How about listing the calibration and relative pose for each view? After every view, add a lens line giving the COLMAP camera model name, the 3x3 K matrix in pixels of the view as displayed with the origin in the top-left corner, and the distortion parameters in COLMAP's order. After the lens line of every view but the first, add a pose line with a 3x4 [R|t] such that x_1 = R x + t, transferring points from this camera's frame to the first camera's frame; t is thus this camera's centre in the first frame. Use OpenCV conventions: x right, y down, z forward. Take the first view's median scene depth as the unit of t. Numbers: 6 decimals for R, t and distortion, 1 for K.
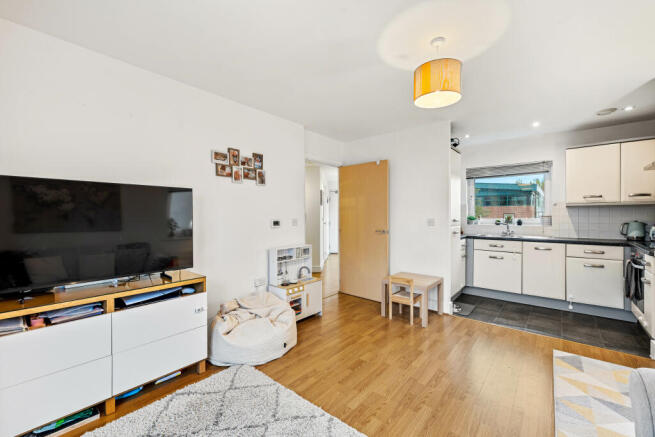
lens RADIAL K [[277.4, 0, 324.5], [0, 277.4, 218.5], [0, 0, 1]] dist [0.000921, 0.000824]
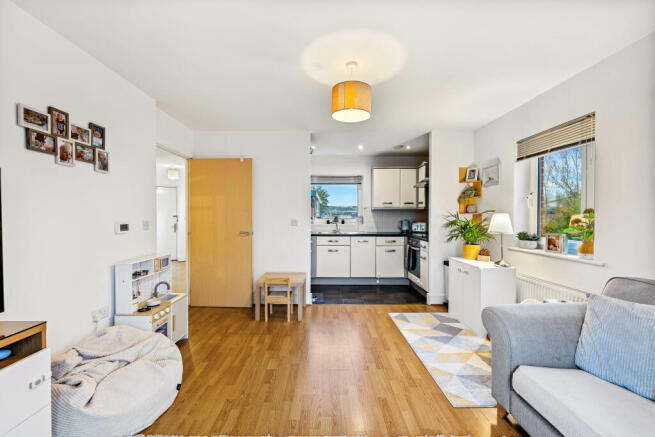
lens RADIAL K [[277.4, 0, 327.7], [0, 277.4, 218.8], [0, 0, 1]] dist [0.000921, 0.000824]
pose [[0.758898, -0.005589, 0.651186, -0.250743], [0.004735, 0.999984, 0.003064, -0.004365], [-0.651193, 0.000758, 0.758912, 0.117790]]
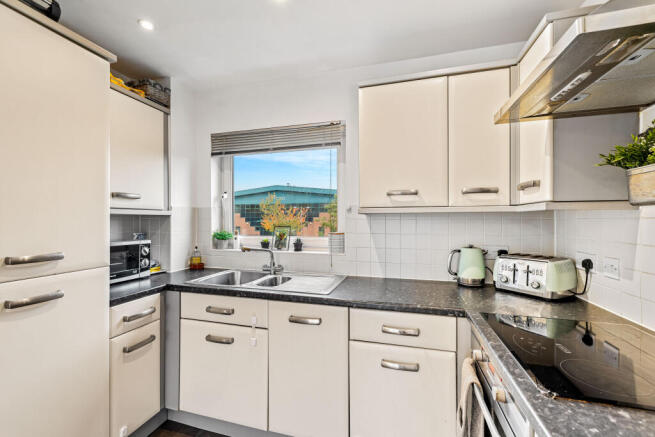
lens RADIAL K [[277.4, 0, 327.7], [0, 277.4, 222.5], [0, 0, 1]] dist [0.000921, 0.000824]
pose [[0.912285, -0.000681, 0.409555, 0.775361], [0.002458, 0.999990, -0.003814, -0.034275], [-0.409549, 0.004486, 0.912277, 0.740070]]
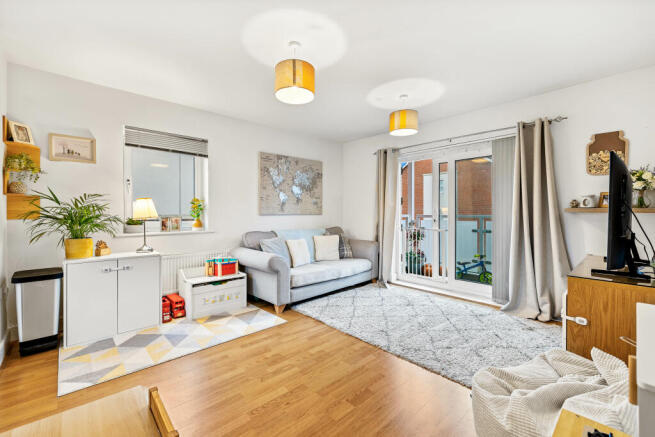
lens RADIAL K [[277.4, 0, 322.7], [0, 277.4, 214.6], [0, 0, 1]] dist [0.000921, 0.000824]
pose [[-0.990606, 0.000200, 0.136748, 0.085514], [0.002643, 0.999840, 0.017685, 0.021352], [-0.136722, 0.017881, -0.990448, 1.281312]]
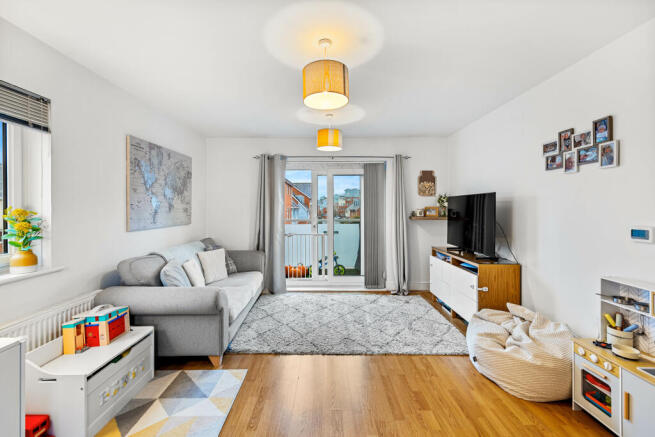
lens RADIAL K [[277.4, 0, 322.5], [0, 277.4, 208.5], [0, 0, 1]] dist [0.000921, 0.000824]
pose [[-0.775916, 0.003948, -0.630824, 0.631092], [-0.002625, 0.999952, 0.009487, -0.034104], [0.630831, 0.009017, -0.775868, 1.068146]]
